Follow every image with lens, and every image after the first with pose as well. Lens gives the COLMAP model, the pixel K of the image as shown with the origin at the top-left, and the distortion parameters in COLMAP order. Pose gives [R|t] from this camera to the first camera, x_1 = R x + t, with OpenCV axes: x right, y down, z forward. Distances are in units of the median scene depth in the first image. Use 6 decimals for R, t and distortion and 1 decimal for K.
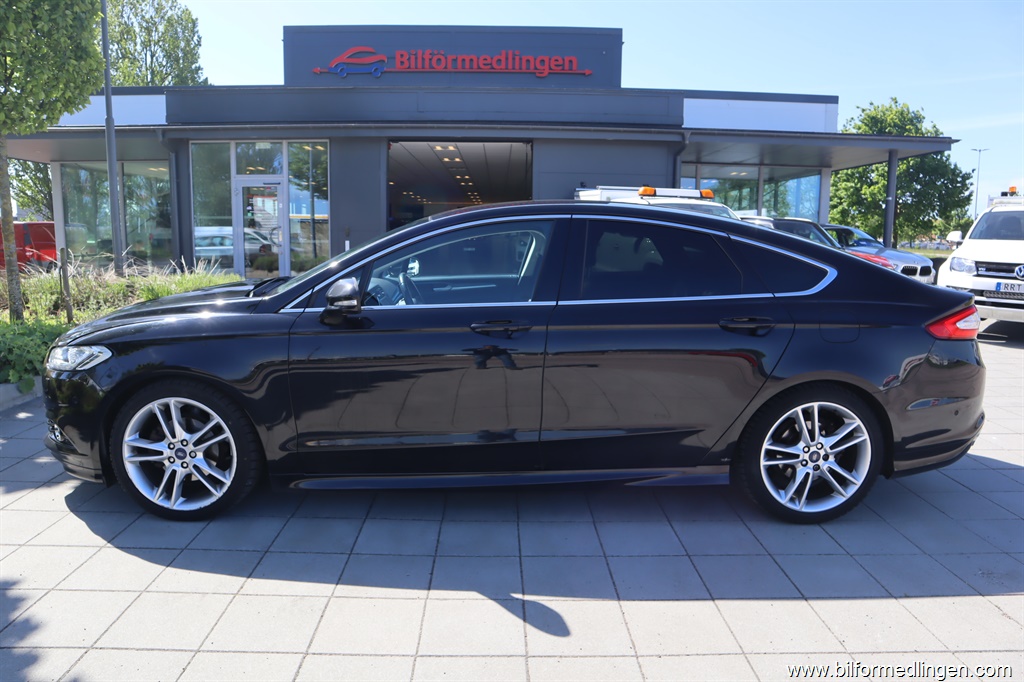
lens RADIAL K [[707.8, 0, 512.0], [0, 707.8, 341.0], [0, 0, 1]] dist [-0.126157, 0.075703]
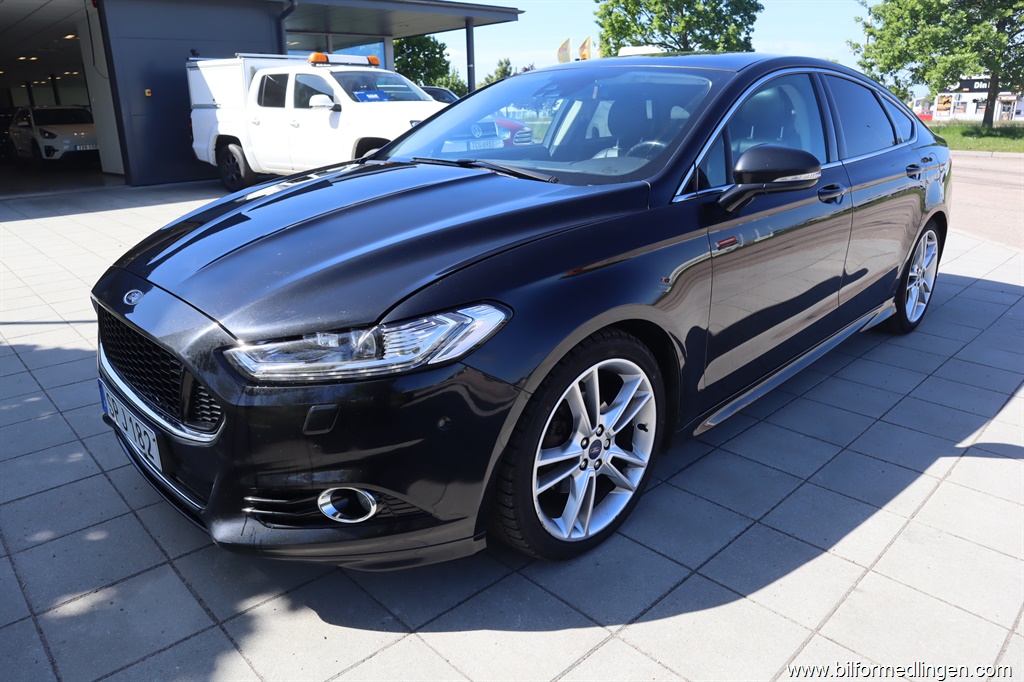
lens RADIAL K [[707.8, 0, 512.0], [0, 707.8, 341.0], [0, 0, 1]] dist [-0.126157, 0.075703]
pose [[0.736083, -0.239256, 0.633197, -0.263198], [0.131034, 0.968120, 0.213482, -0.022190], [-0.664088, -0.074170, 0.743967, 0.168179]]
